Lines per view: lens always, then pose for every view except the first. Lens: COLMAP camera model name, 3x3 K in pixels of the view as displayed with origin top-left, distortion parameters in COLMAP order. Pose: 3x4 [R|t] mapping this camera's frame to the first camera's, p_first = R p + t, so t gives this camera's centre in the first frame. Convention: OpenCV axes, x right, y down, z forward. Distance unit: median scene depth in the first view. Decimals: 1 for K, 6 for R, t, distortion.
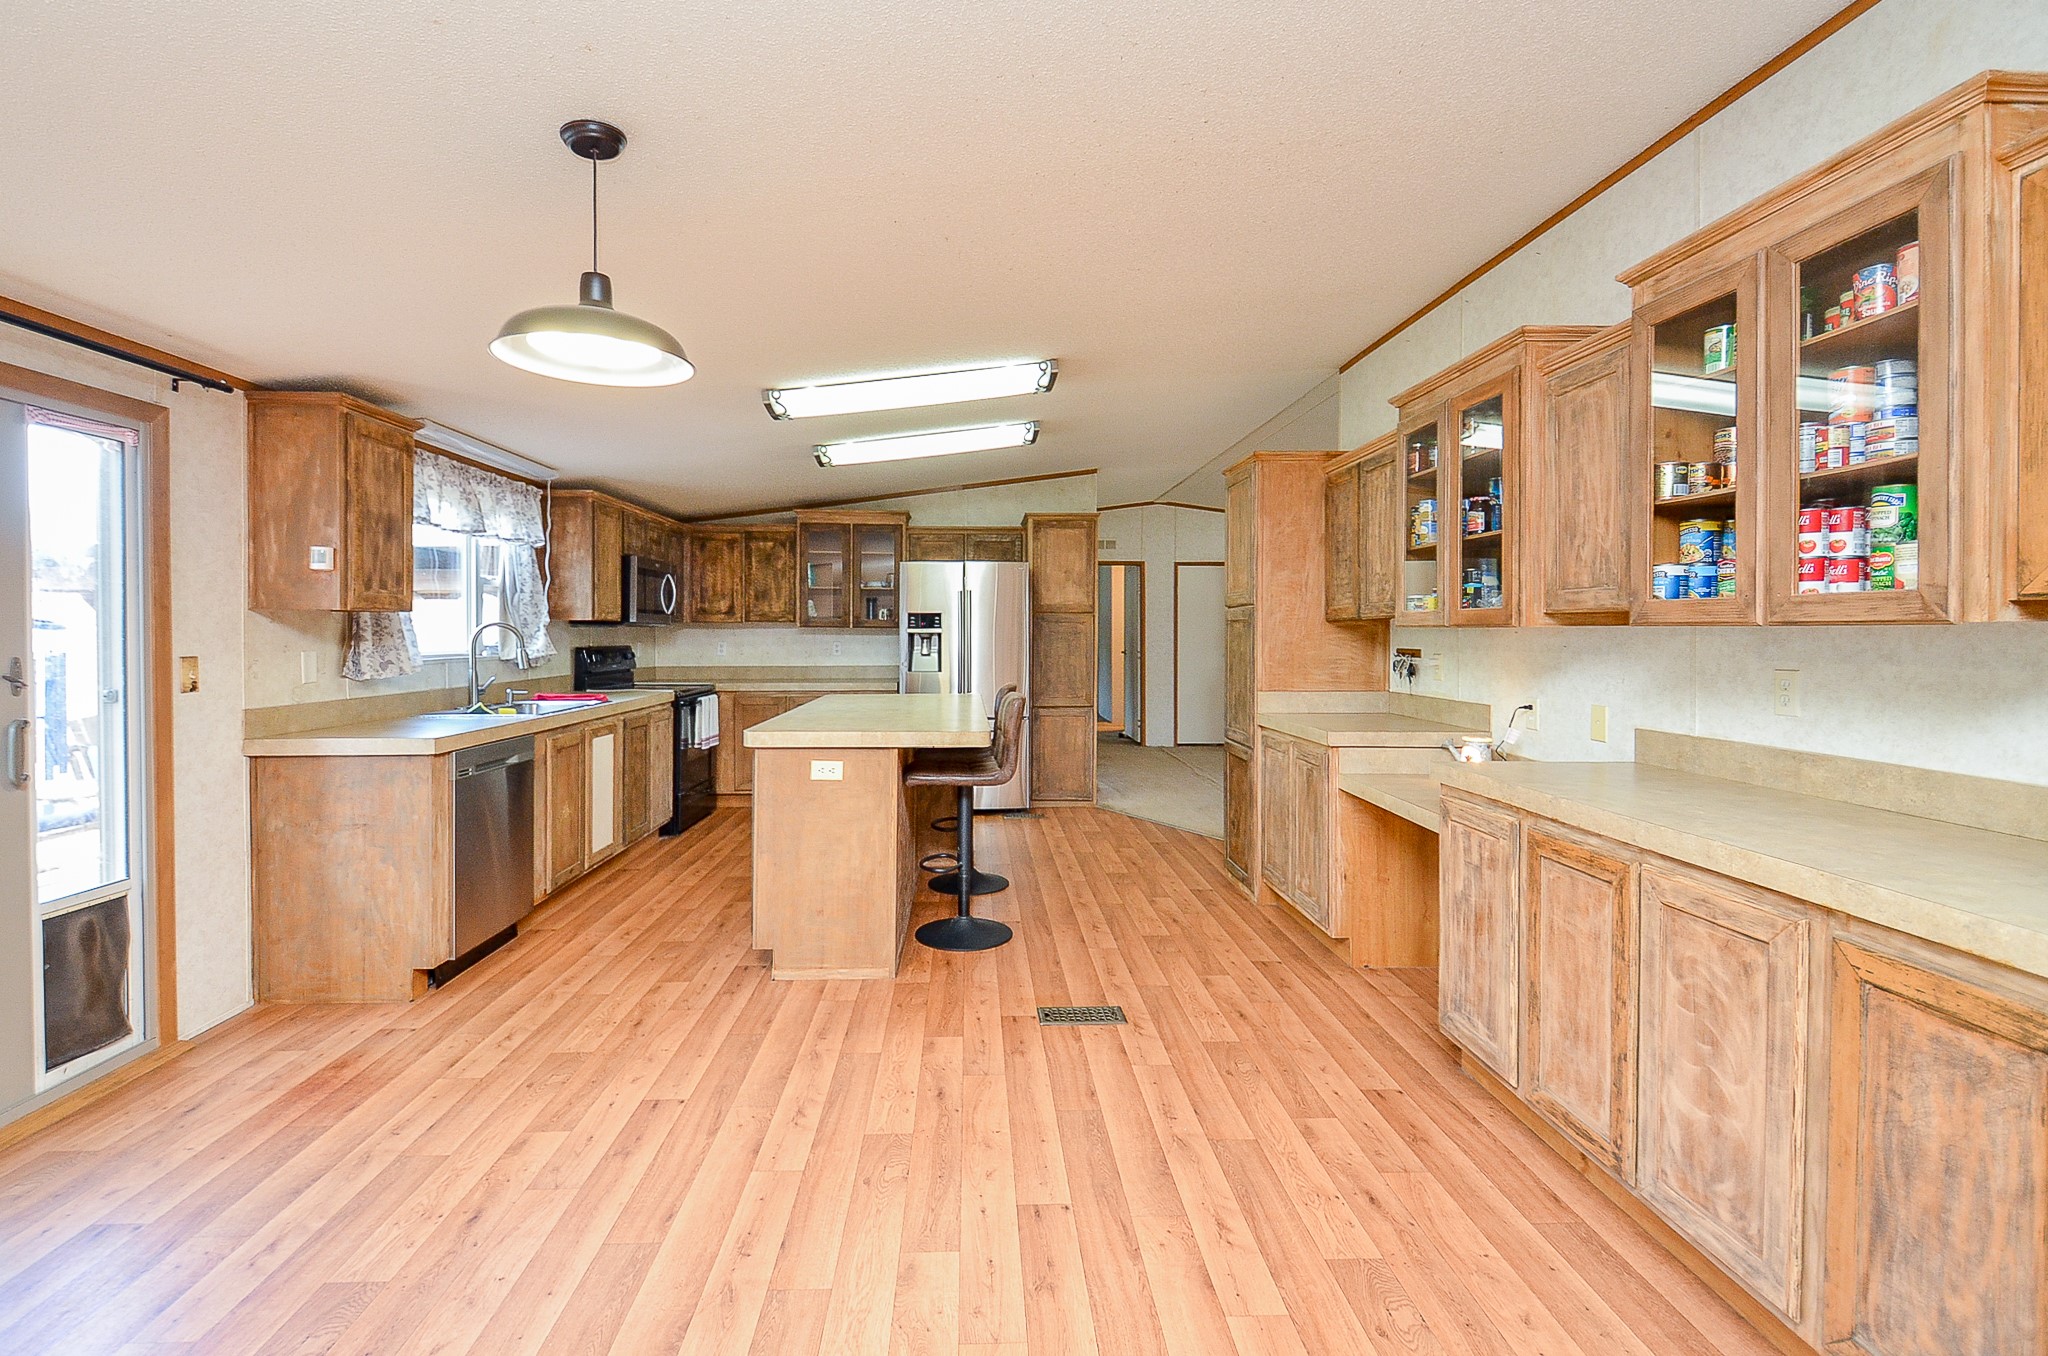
lens RADIAL K [[914.2, 0, 1020.9], [0, 914.2, 643.6], [0, 0, 1]] dist [0.038168, -0.030224]
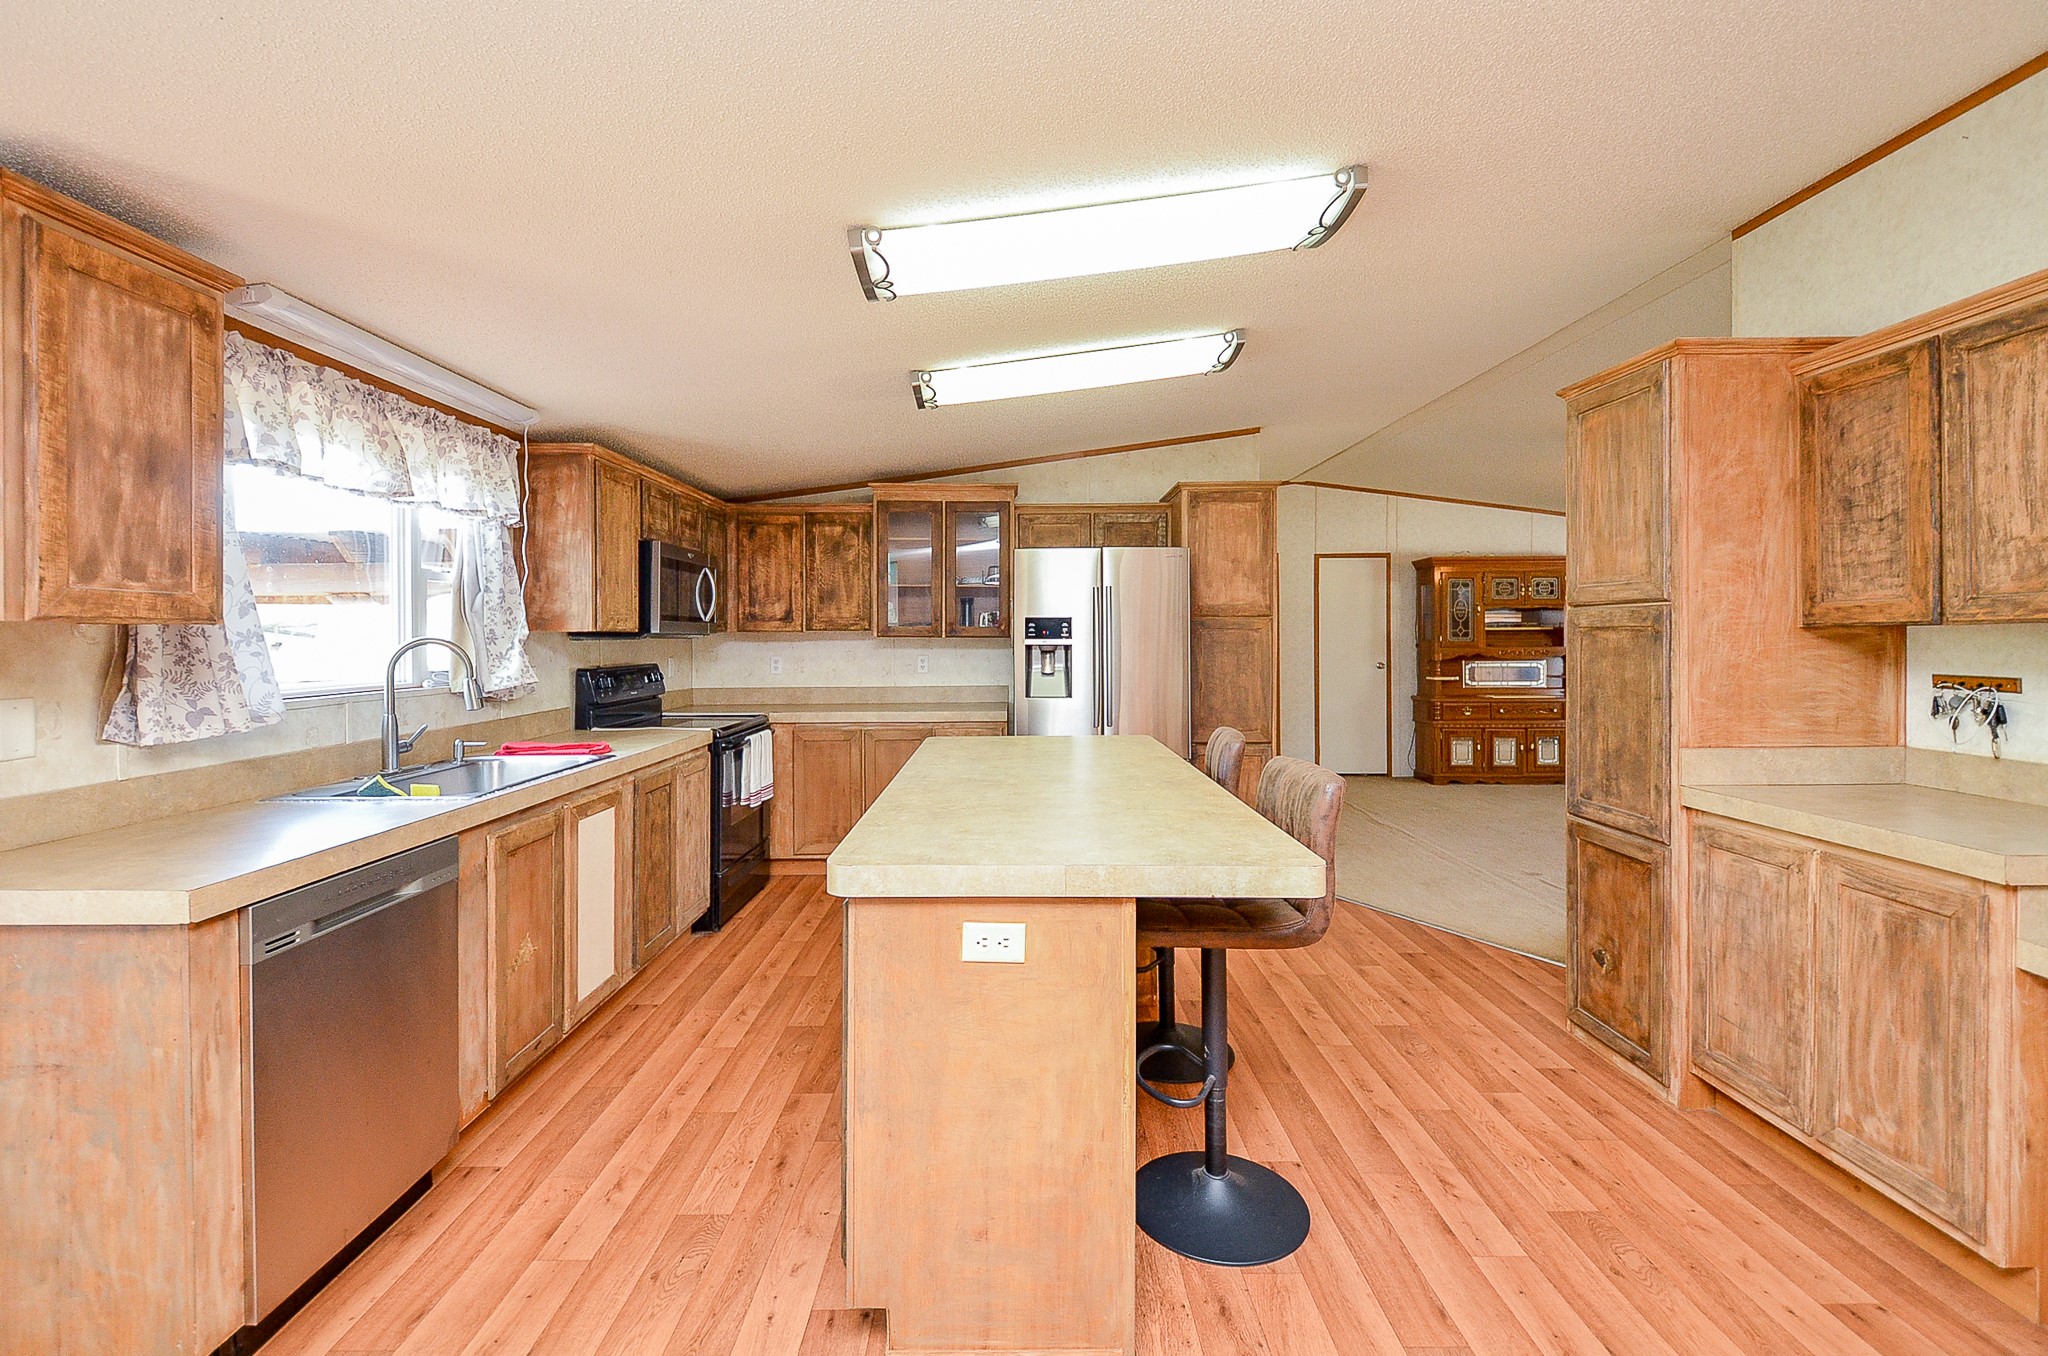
lens RADIAL K [[908.2, 0, 1028.0], [0, 908.2, 641.3], [0, 0, 1]] dist [0.025312, -0.018532]
pose [[0.999048, -0.005326, -0.043292, -0.140857], [0.005049, 0.999966, -0.006499, -0.015455], [0.043325, 0.006274, 0.999041, 0.422569]]
